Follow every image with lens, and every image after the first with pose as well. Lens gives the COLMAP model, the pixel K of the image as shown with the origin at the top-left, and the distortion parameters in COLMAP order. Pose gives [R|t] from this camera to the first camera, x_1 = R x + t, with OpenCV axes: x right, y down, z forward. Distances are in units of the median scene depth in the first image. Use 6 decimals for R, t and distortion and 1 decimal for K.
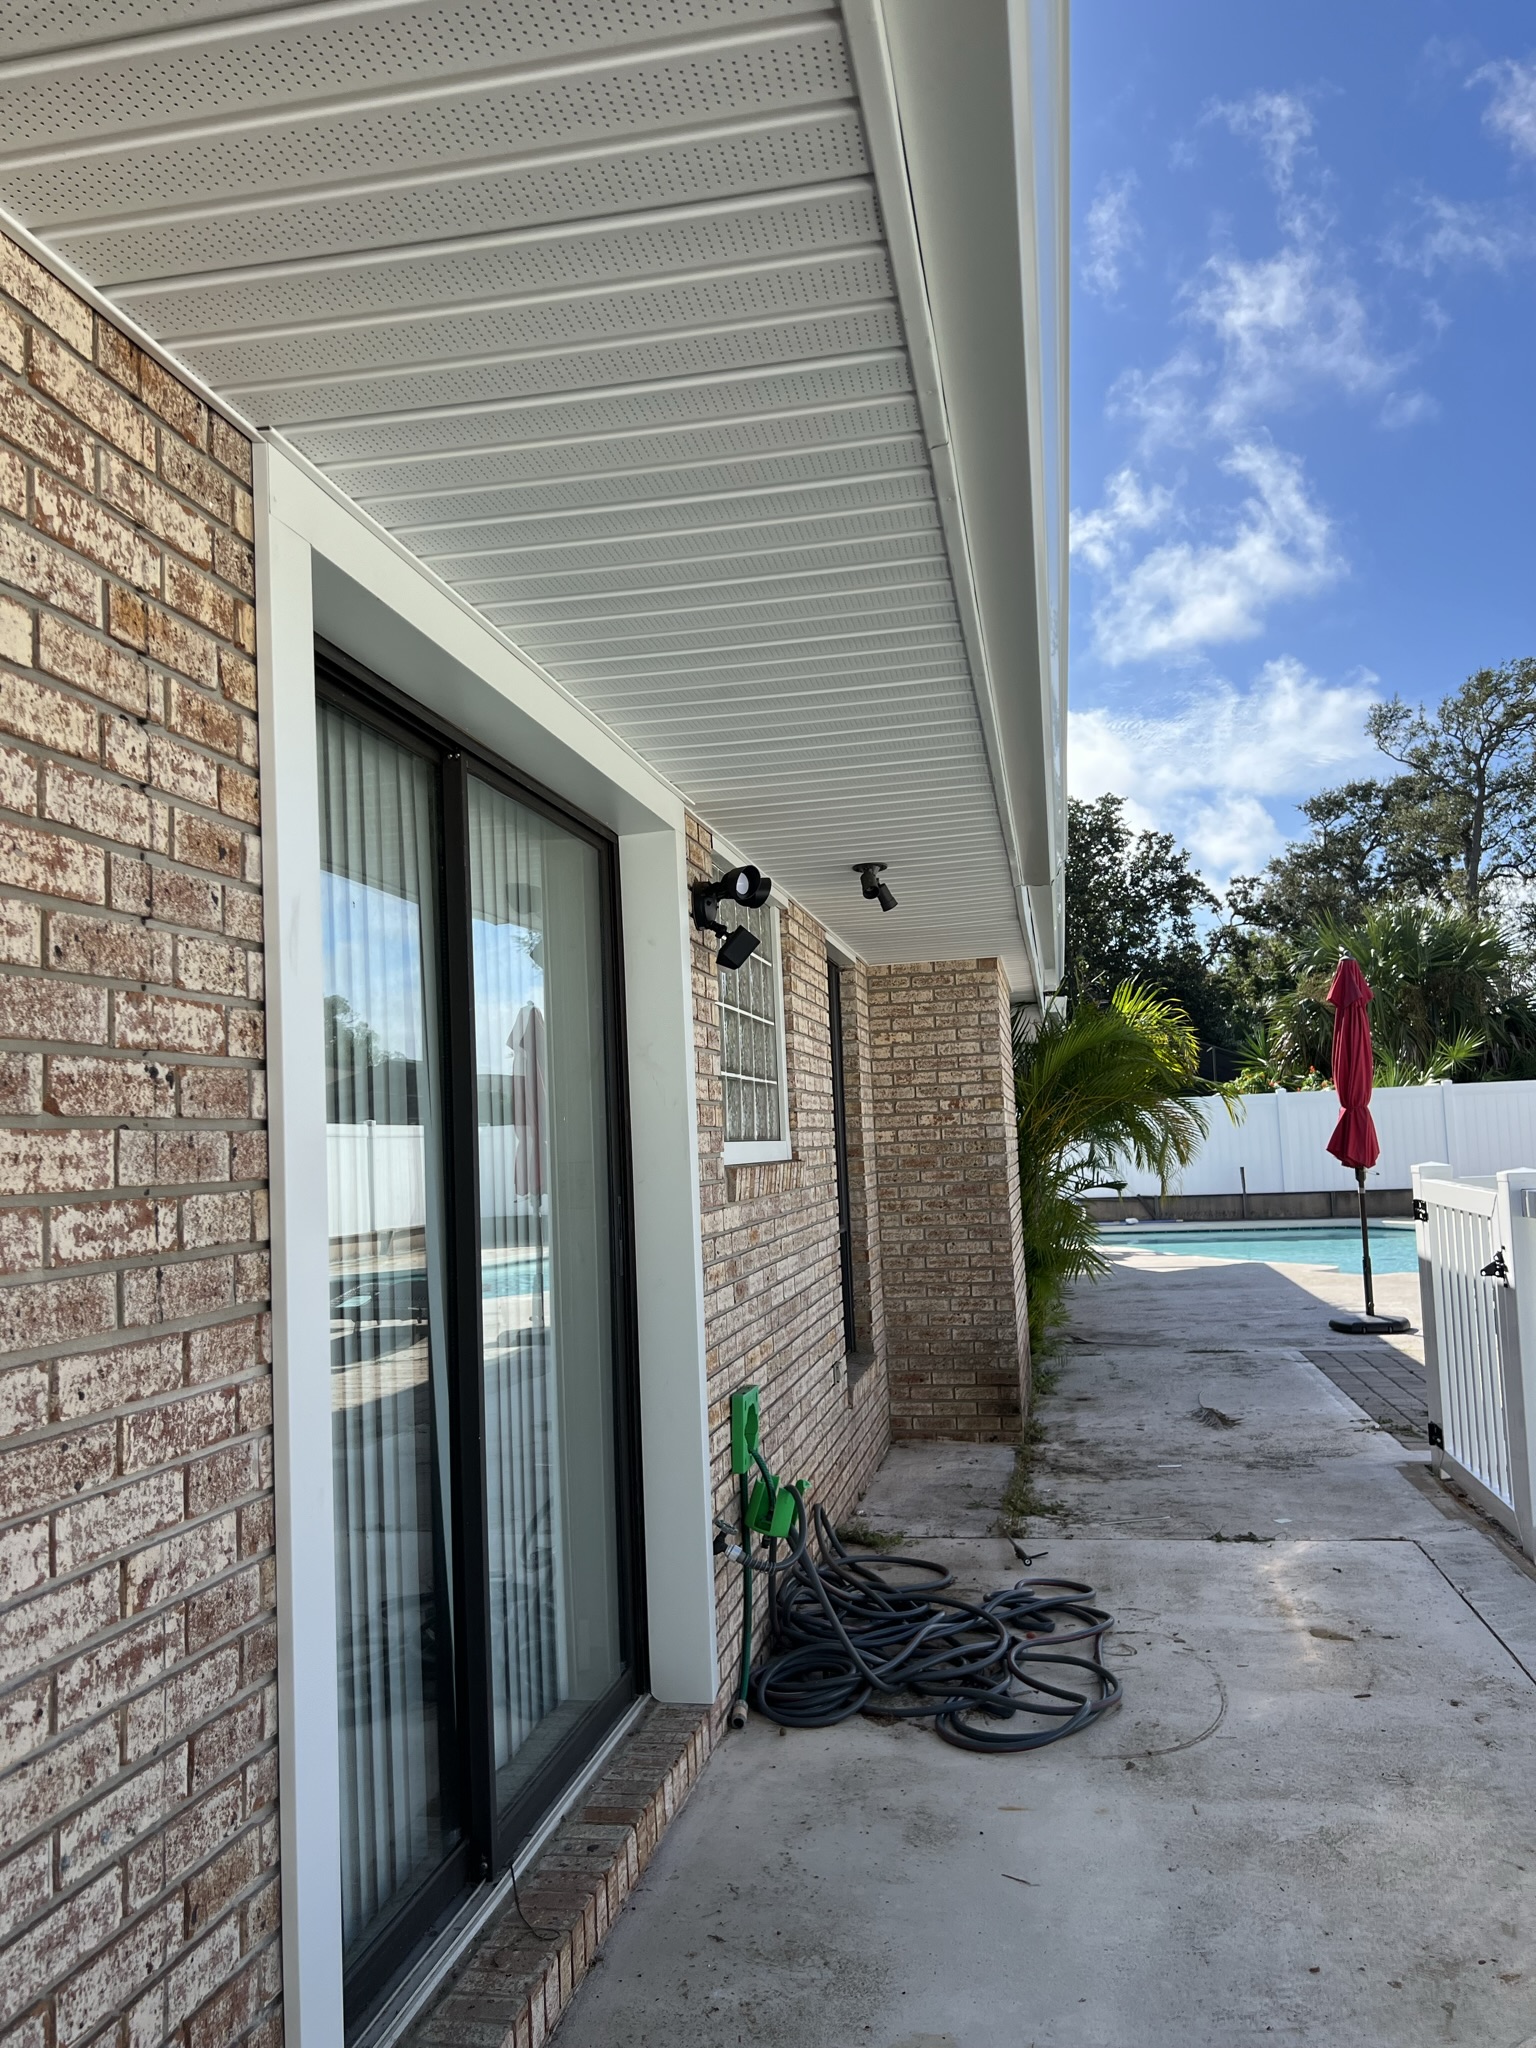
lens RADIAL K [[1537.3, 0, 763.4], [0, 1537.3, 1031.8], [0, 0, 1]] dist [0.059210, -0.067839]
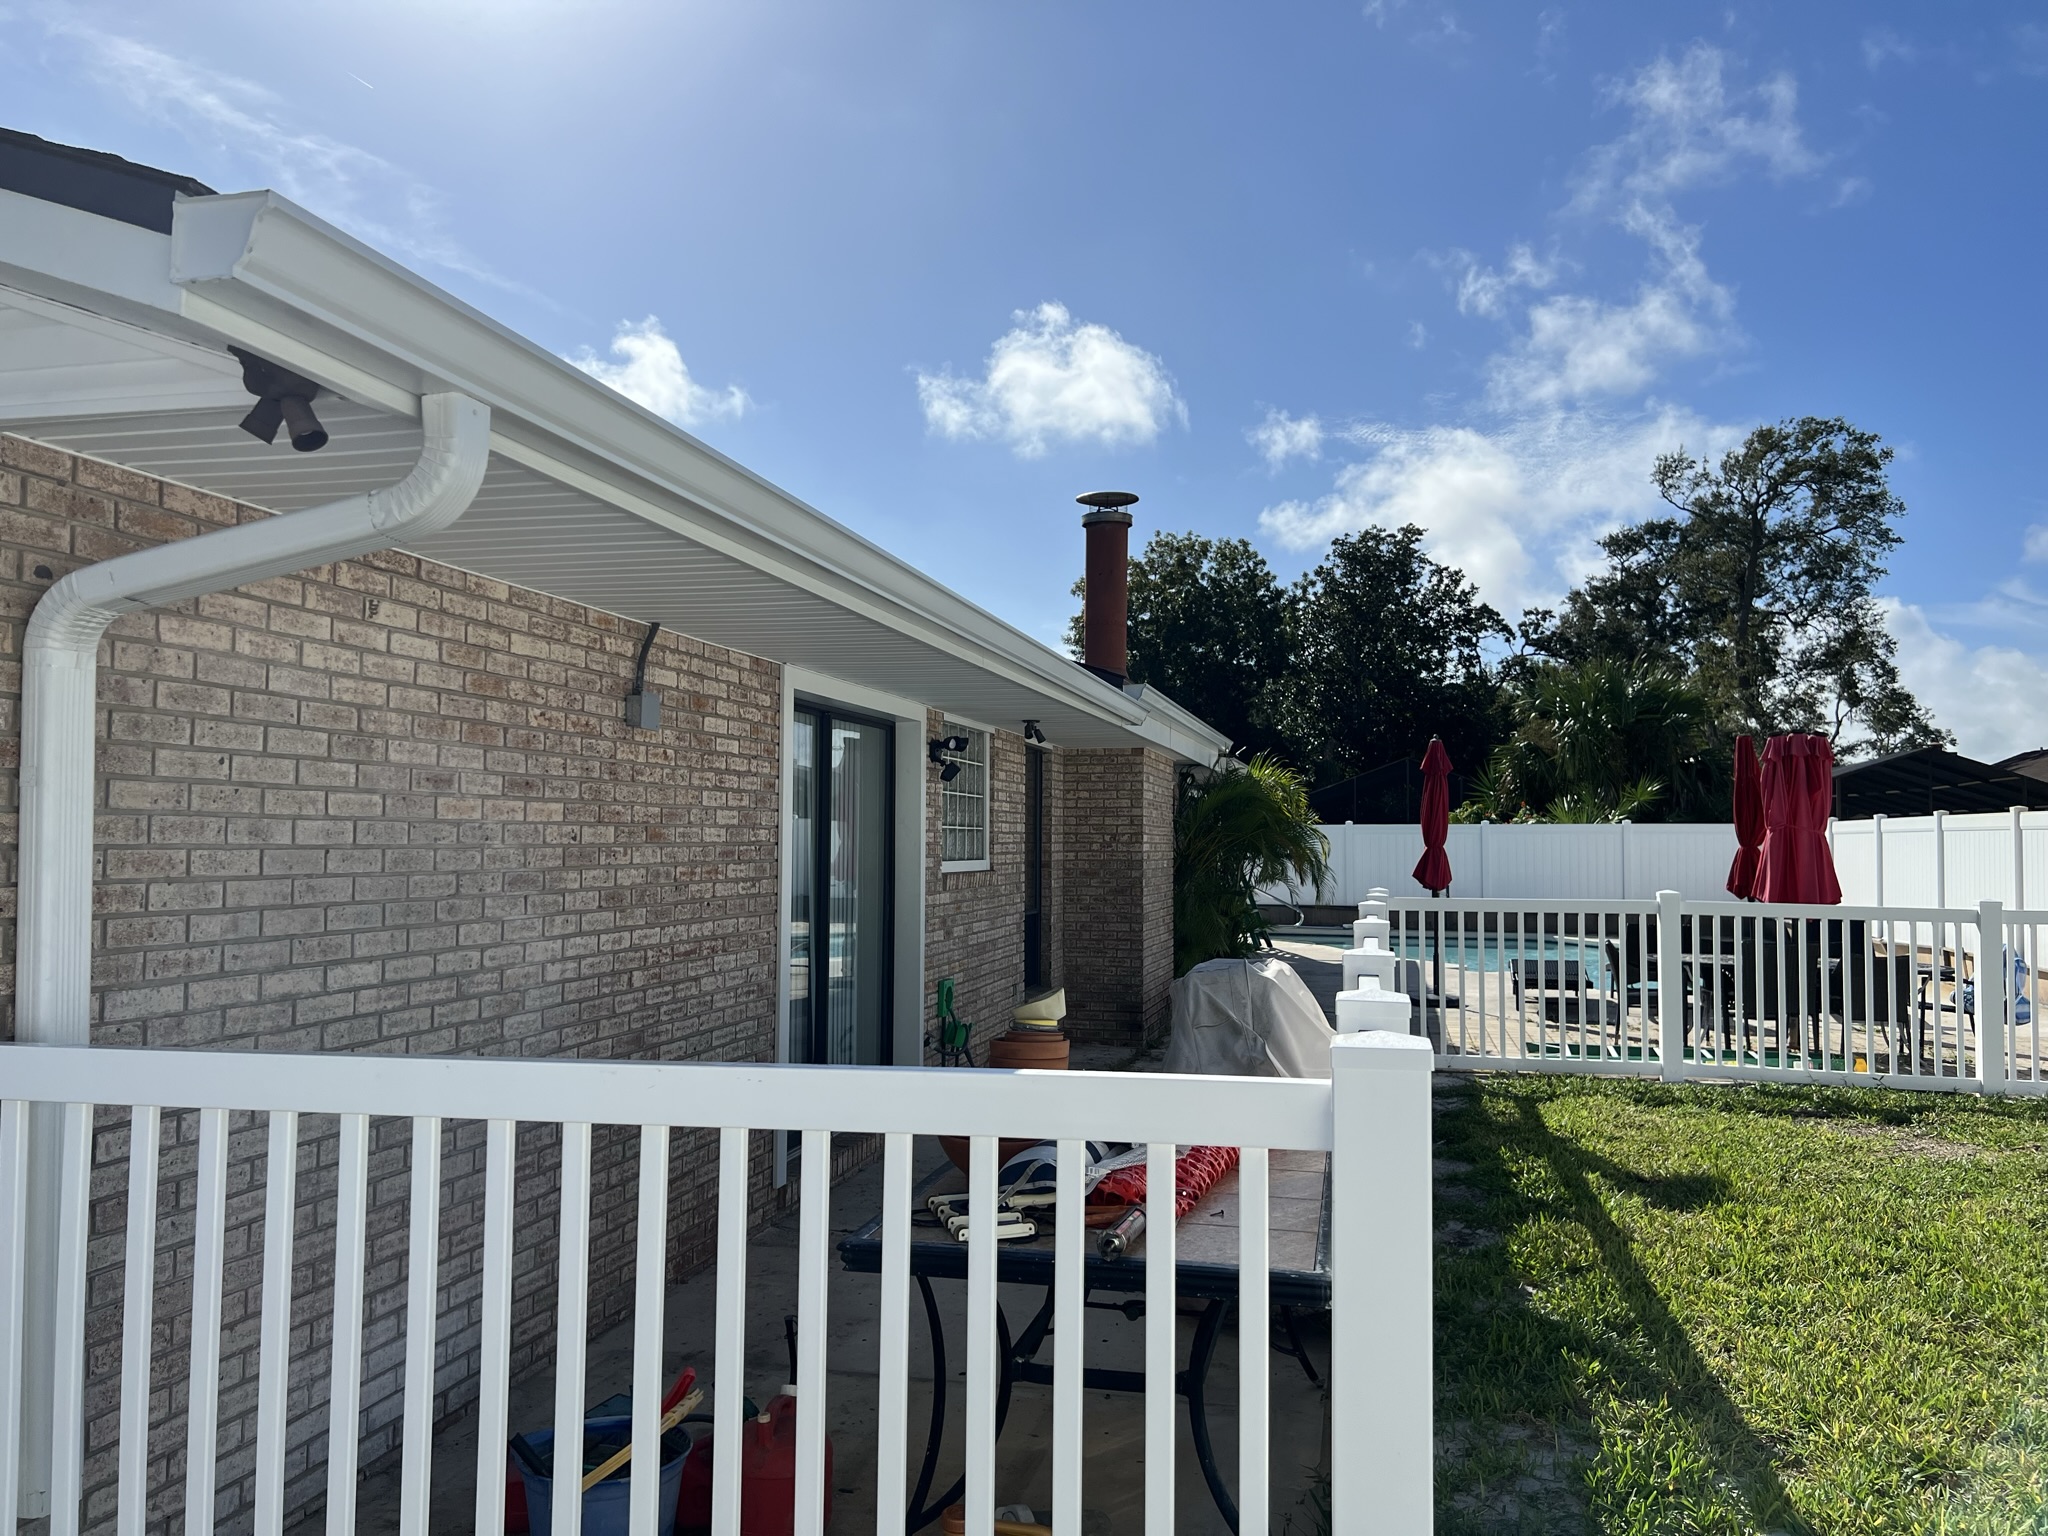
lens RADIAL K [[1537.3, 0, 1031.5], [0, 1537.3, 773.0], [0, 0, 1]] dist [0.059210, -0.067839]
pose [[0.998416, 0.045853, -0.032616, 0.023160], [-0.044847, 0.998514, 0.030948, -0.017389], [0.033987, -0.029436, 0.998989, -0.157850]]
